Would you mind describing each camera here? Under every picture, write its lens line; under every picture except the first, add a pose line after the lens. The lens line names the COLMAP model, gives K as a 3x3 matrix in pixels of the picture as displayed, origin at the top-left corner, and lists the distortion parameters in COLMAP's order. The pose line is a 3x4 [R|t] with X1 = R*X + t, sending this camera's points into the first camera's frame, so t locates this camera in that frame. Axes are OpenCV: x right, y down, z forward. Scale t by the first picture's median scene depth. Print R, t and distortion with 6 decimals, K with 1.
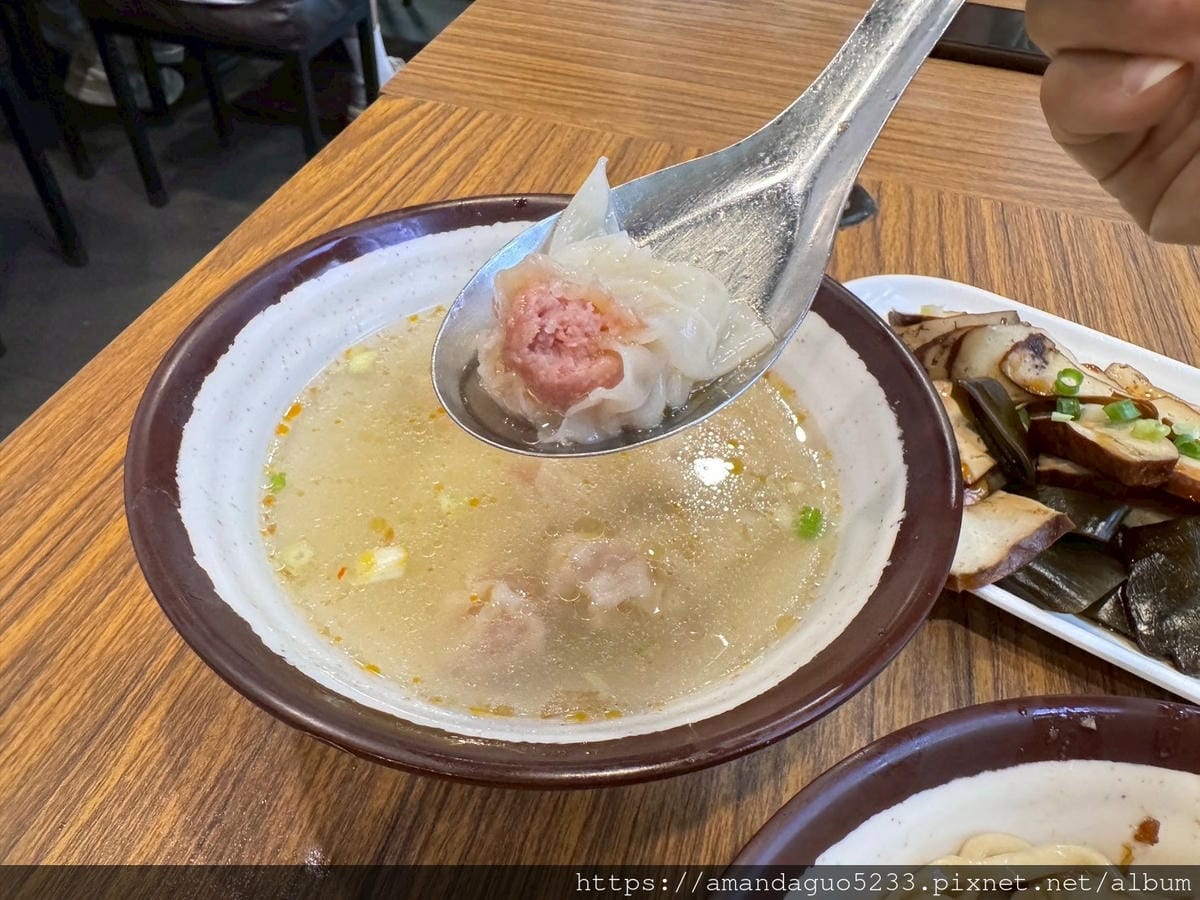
lens RADIAL K [[855.8, 0, 606.1], [0, 855.8, 445.4], [0, 0, 1]] dist [-0.003884, 0.005108]
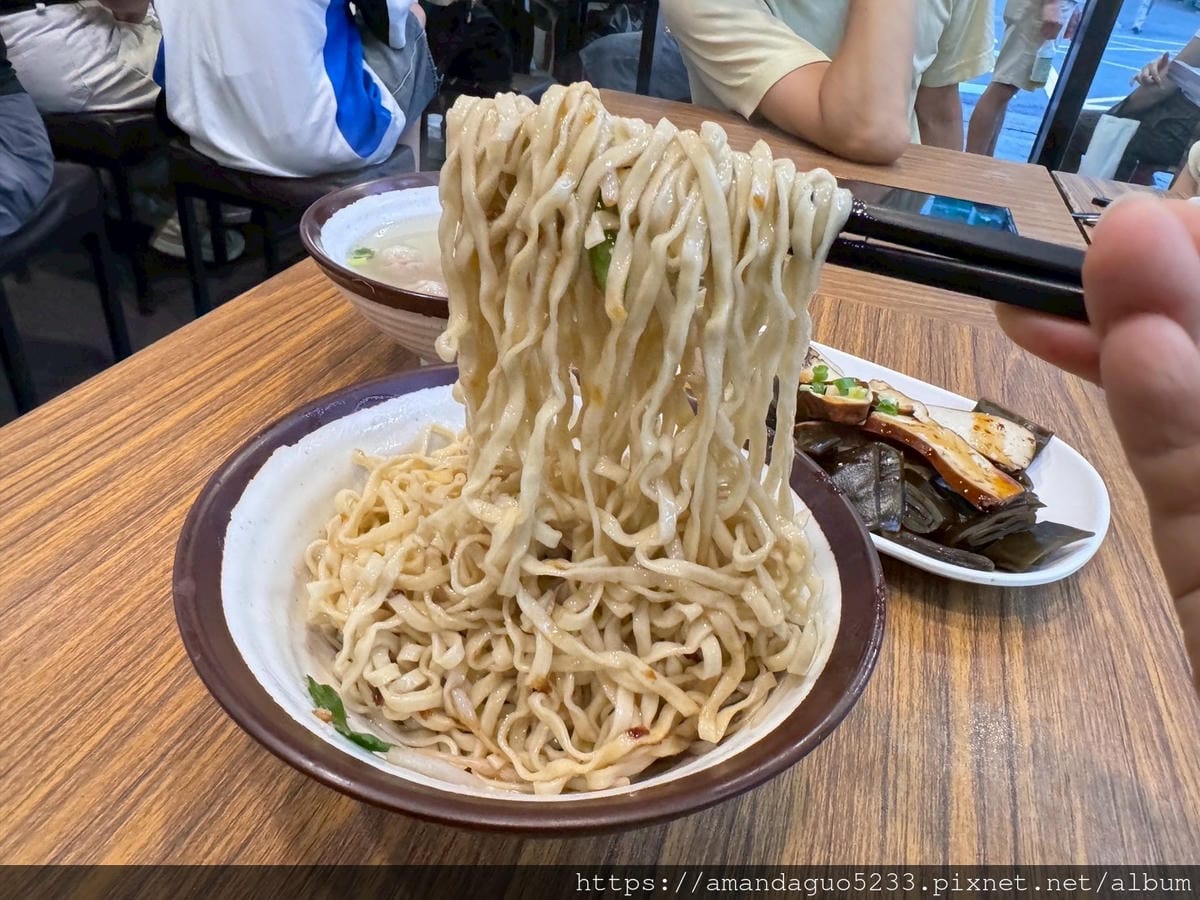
lens RADIAL K [[855.8, 0, 606.1], [0, 855.8, 445.4], [0, 0, 1]] dist [-0.003884, 0.005108]
pose [[0.998234, 0.055335, -0.021593, 0.210908], [-0.058644, 0.975888, -0.210247, 0.380247], [0.009439, 0.211142, 0.977410, -0.420381]]
